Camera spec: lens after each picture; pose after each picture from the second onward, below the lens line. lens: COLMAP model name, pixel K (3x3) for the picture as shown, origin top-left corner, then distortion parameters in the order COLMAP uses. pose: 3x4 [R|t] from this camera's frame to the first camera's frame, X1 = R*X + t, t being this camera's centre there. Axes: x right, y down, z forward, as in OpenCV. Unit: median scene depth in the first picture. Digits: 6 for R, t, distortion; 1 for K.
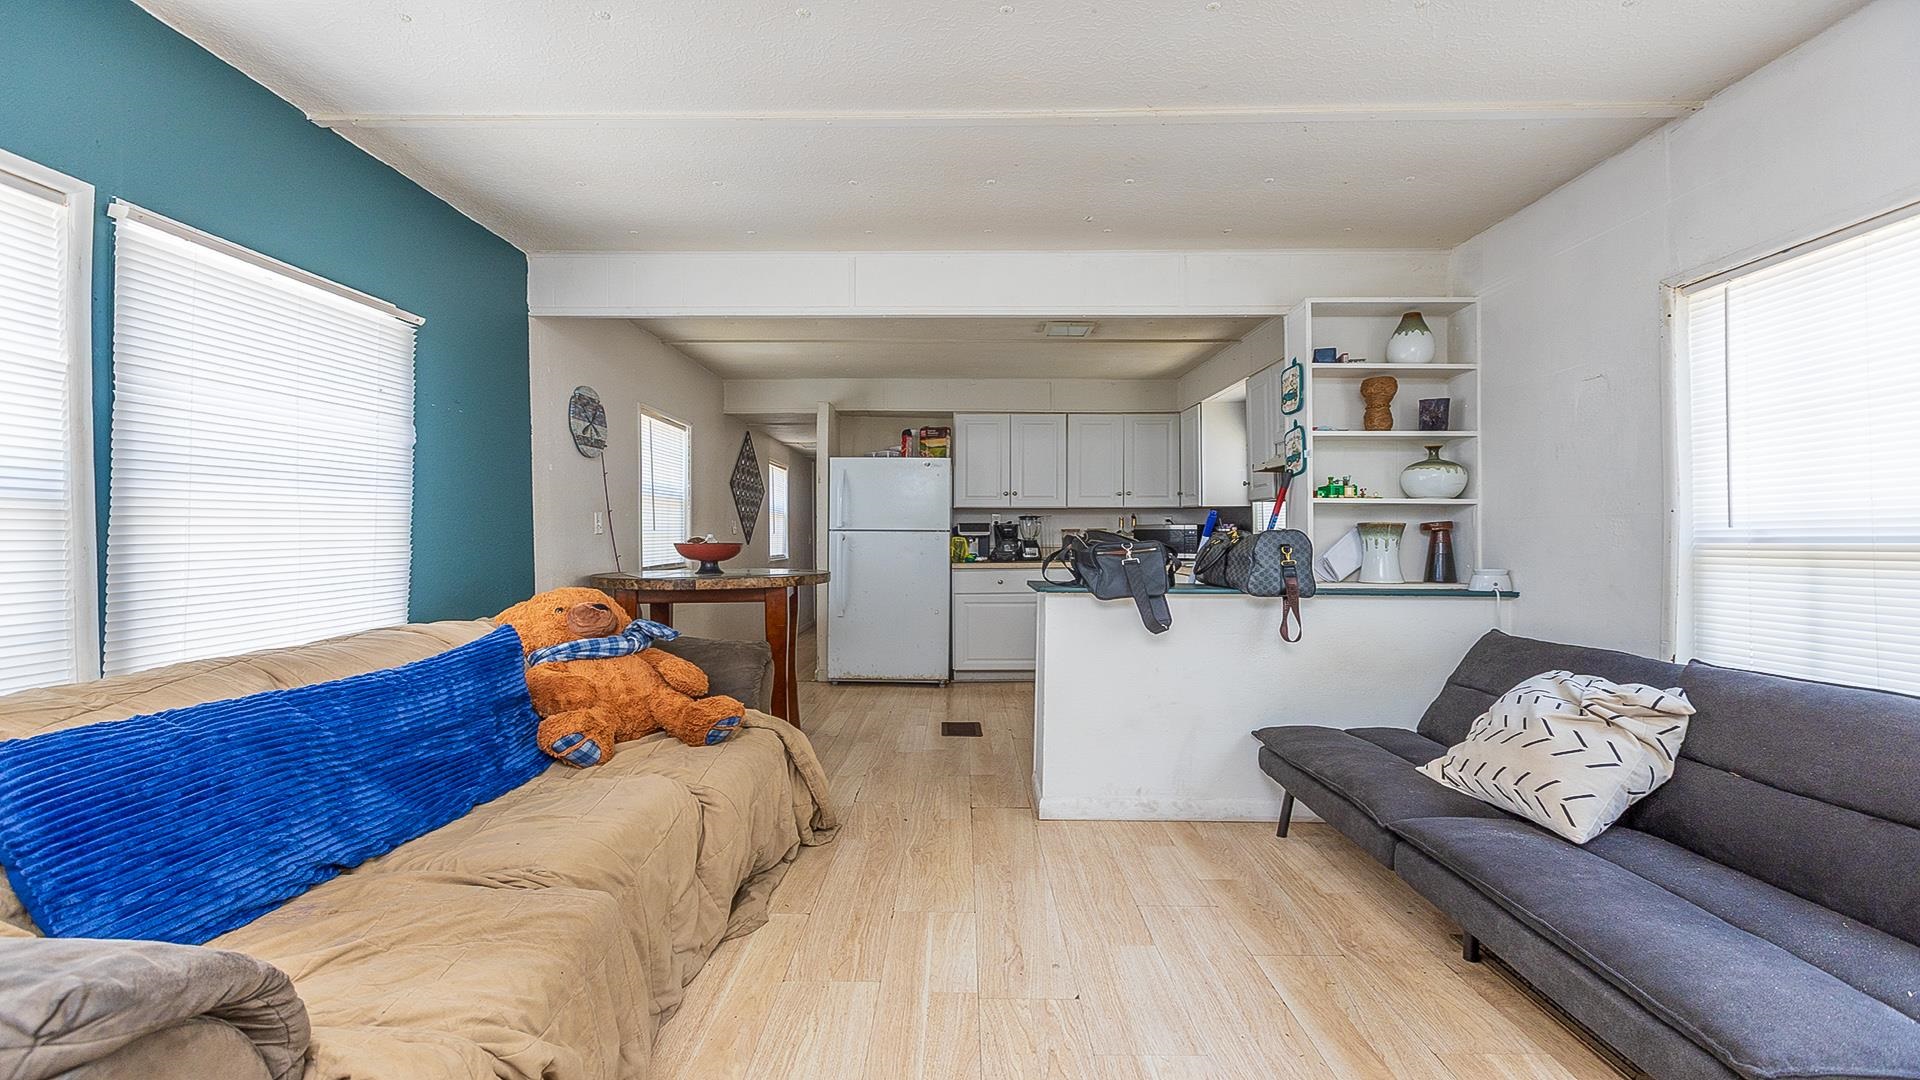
lens RADIAL K [[859.0, 0, 945.6], [0, 859.0, 529.3], [0, 0, 1]] dist [-0.000935, 0.000956]
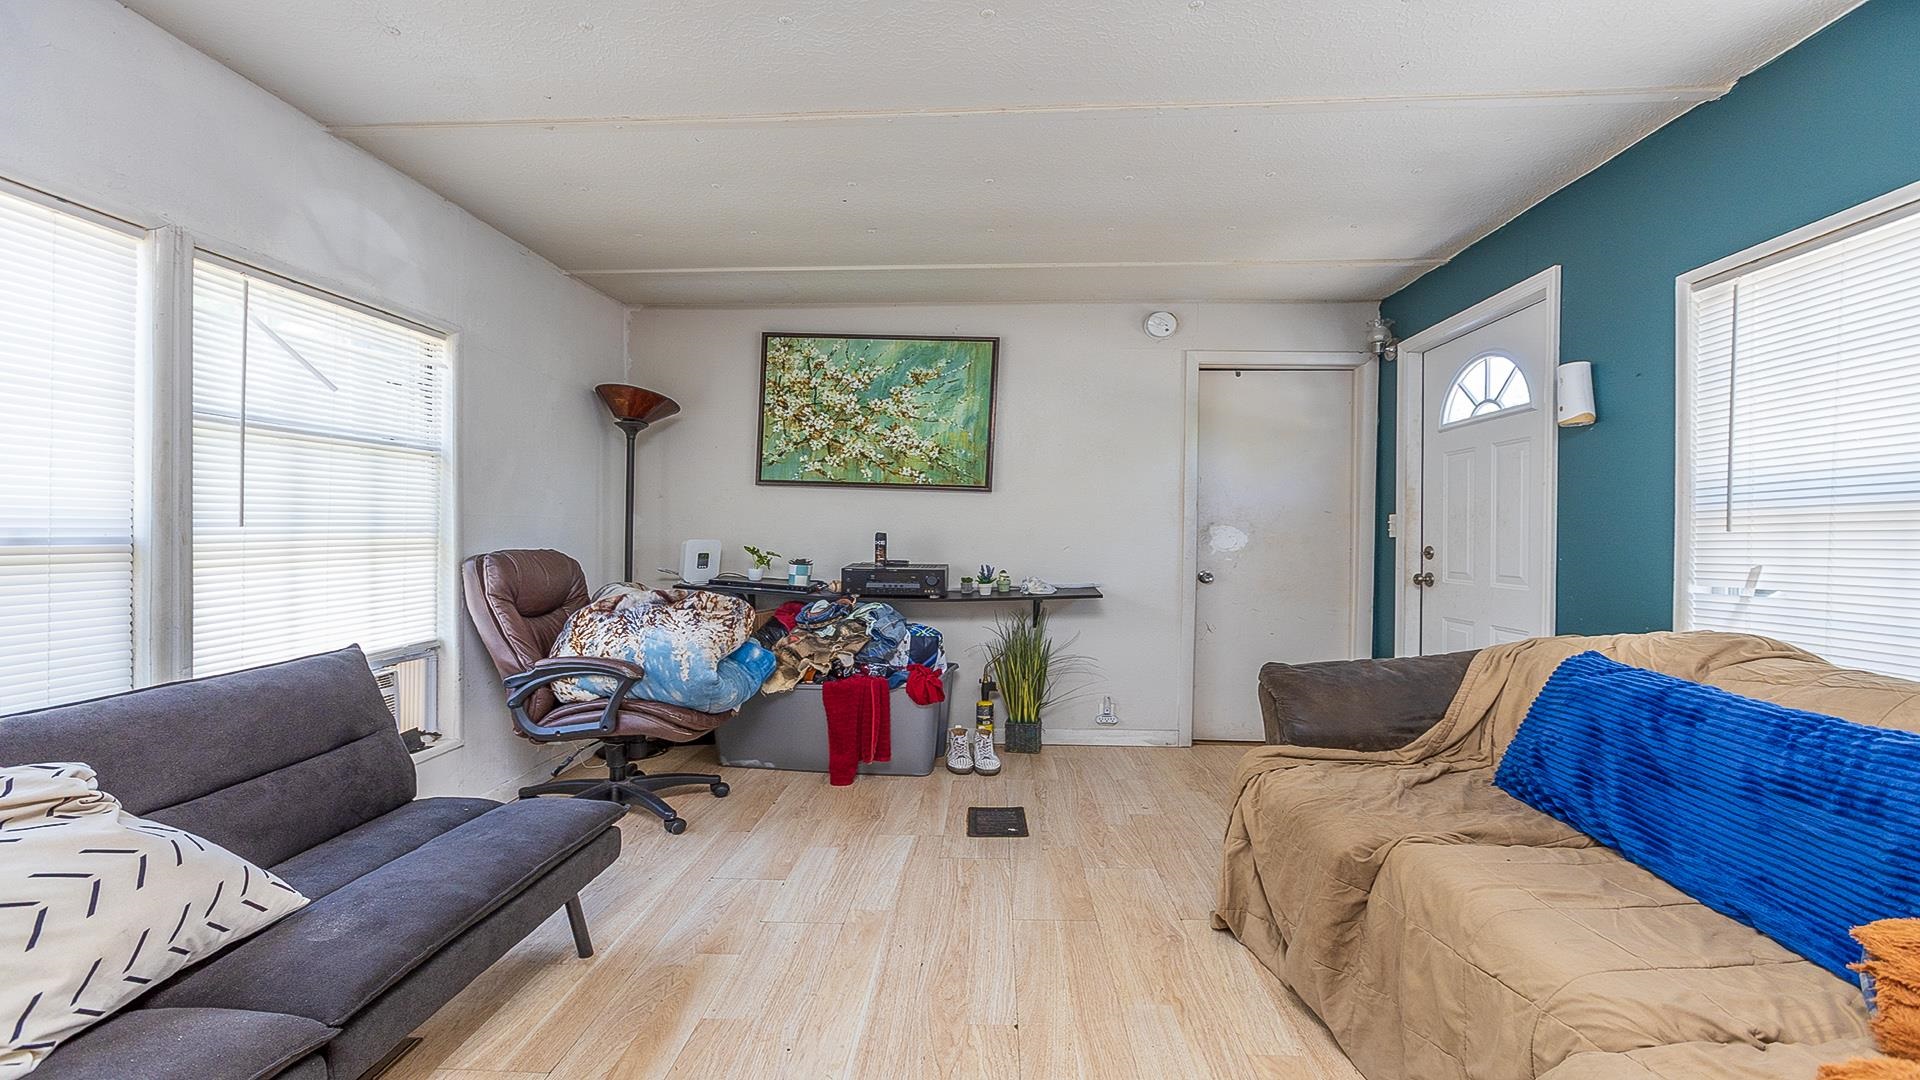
lens RADIAL K [[859.0, 0, 950.0], [0, 859.0, 546.2], [0, 0, 1]] dist [-0.000935, 0.000956]
pose [[-0.999112, 0.002600, 0.042059, 0.038895], [0.002777, 0.999988, 0.004141, 0.007053], [-0.042048, 0.004254, -0.999107, 1.011700]]
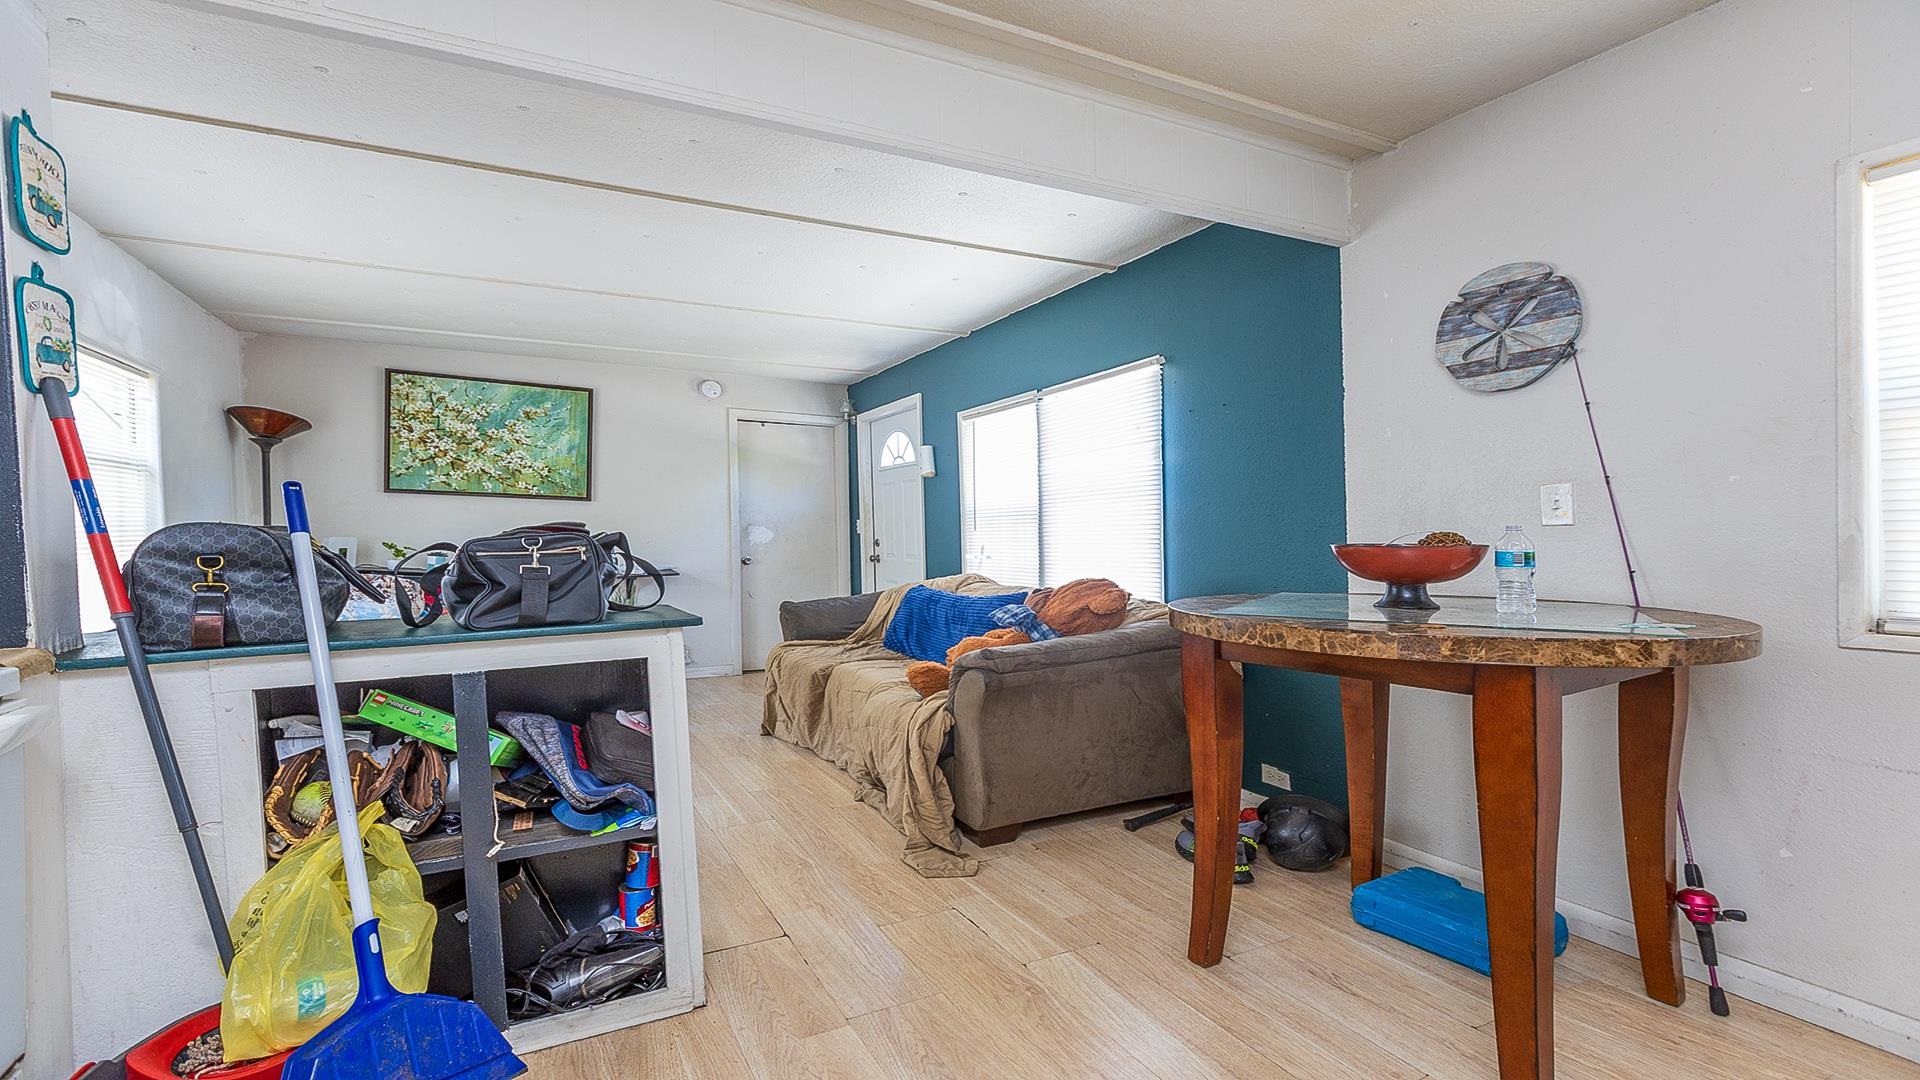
lens RADIAL K [[859.0, 0, 953.5], [0, 859.0, 598.6], [0, 0, 1]] dist [-0.000935, 0.000956]
pose [[-0.881907, 0.043736, -0.469390, 0.212800], [0.011550, 0.997393, 0.071233, 0.013139], [0.471282, 0.057400, -0.880113, 1.645248]]
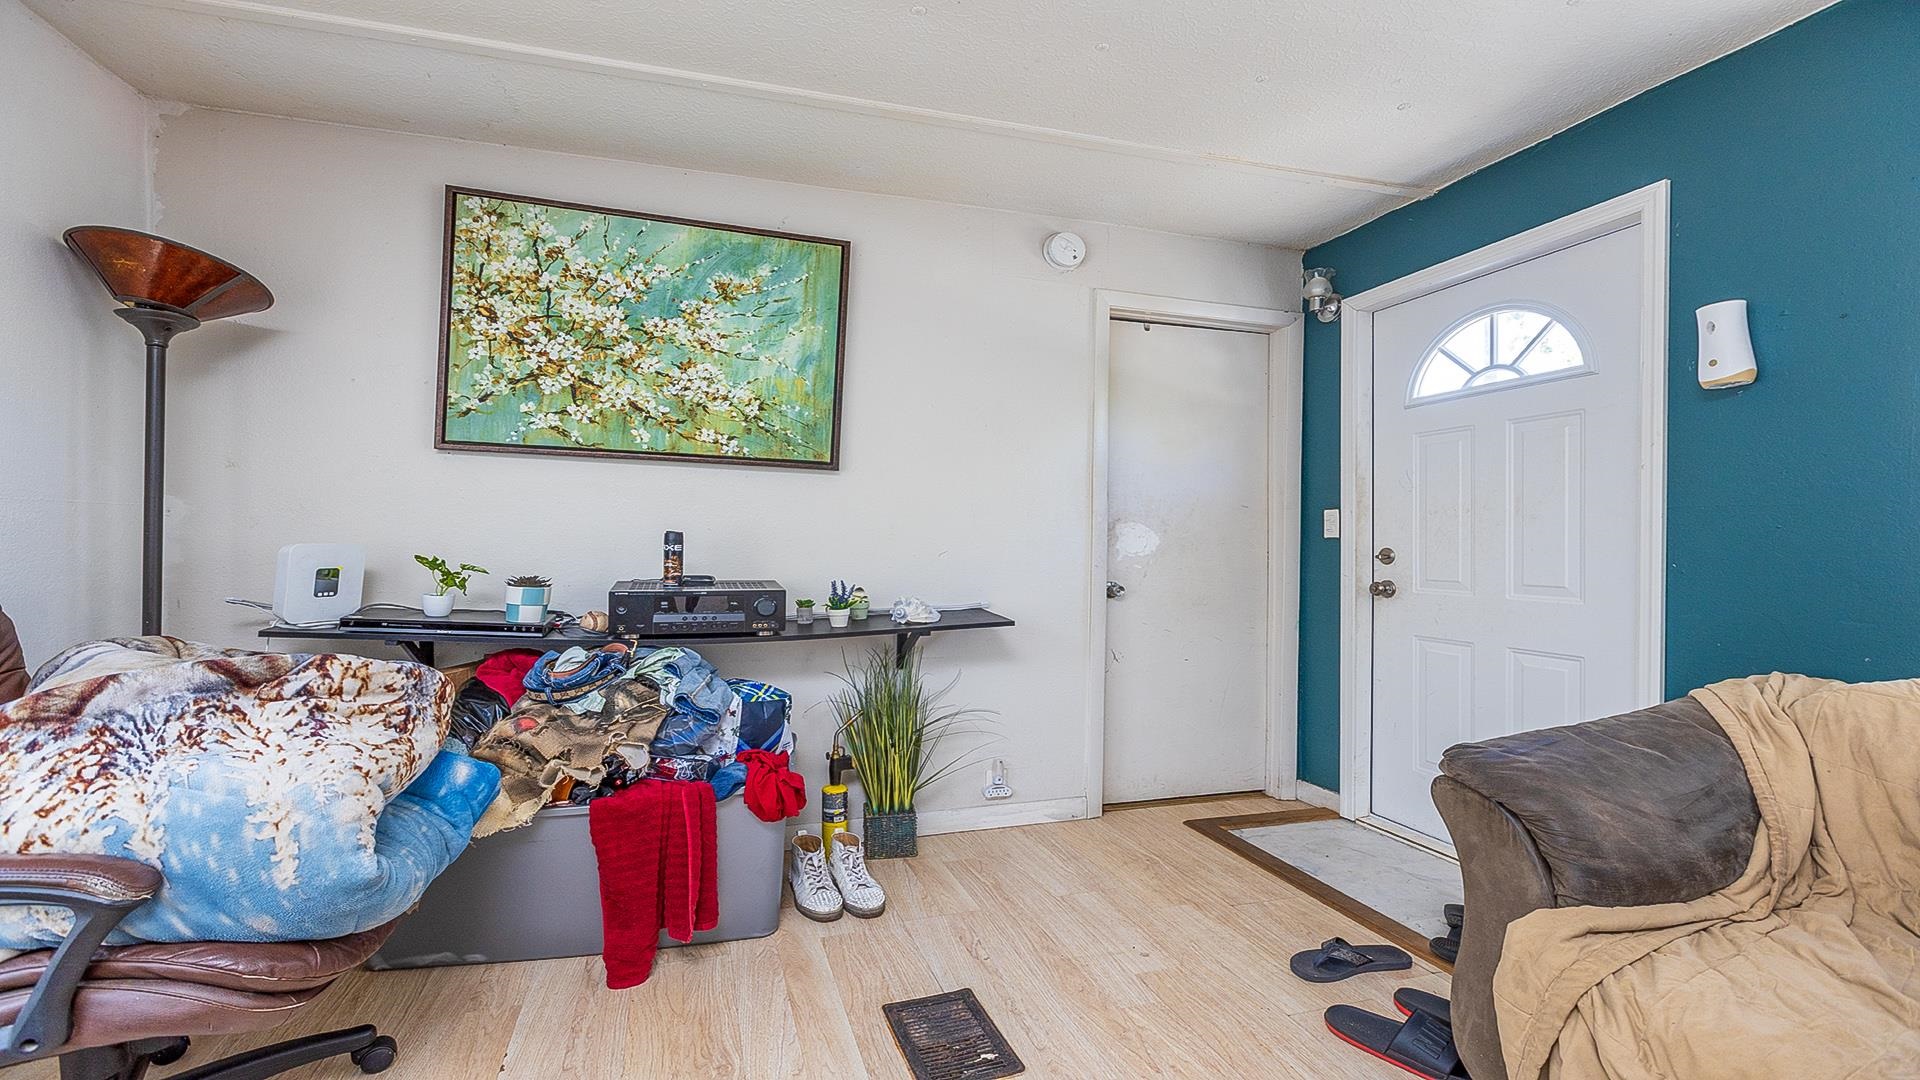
lens RADIAL K [[859.0, 0, 957.8], [0, 859.0, 545.1], [0, 0, 1]] dist [-0.000935, 0.000956]
pose [[-0.948802, 0.008532, -0.315757, 0.191507], [0.008203, 0.999964, 0.002372, 0.004629], [0.315765, -0.000339, -0.948837, 0.579139]]
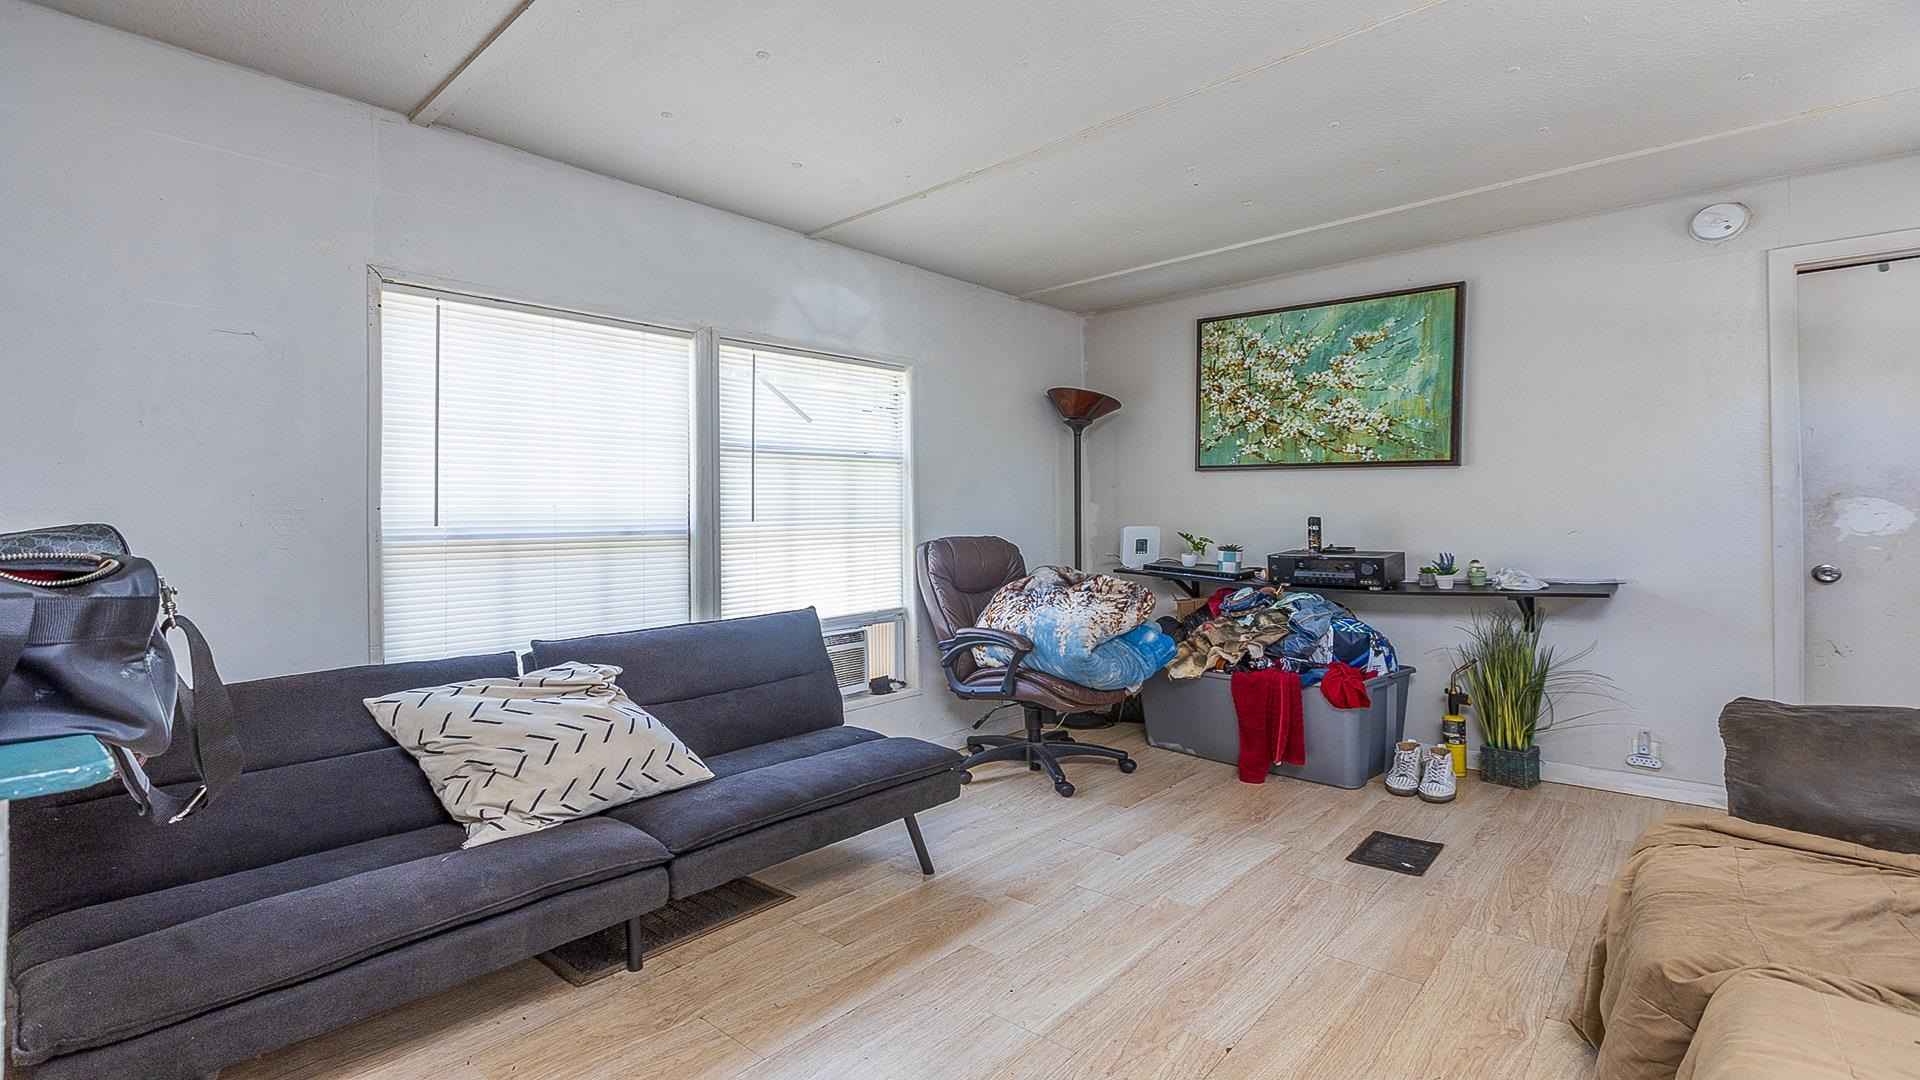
lens RADIAL K [[859.0, 0, 953.4], [0, 859.0, 519.3], [0, 0, 1]] dist [-0.000935, 0.000956]
pose [[-0.755434, 0.019271, 0.654941, -0.194180], [0.010865, 0.999798, -0.016885, 0.009622], [-0.655135, -0.005640, -0.755491, 0.954464]]
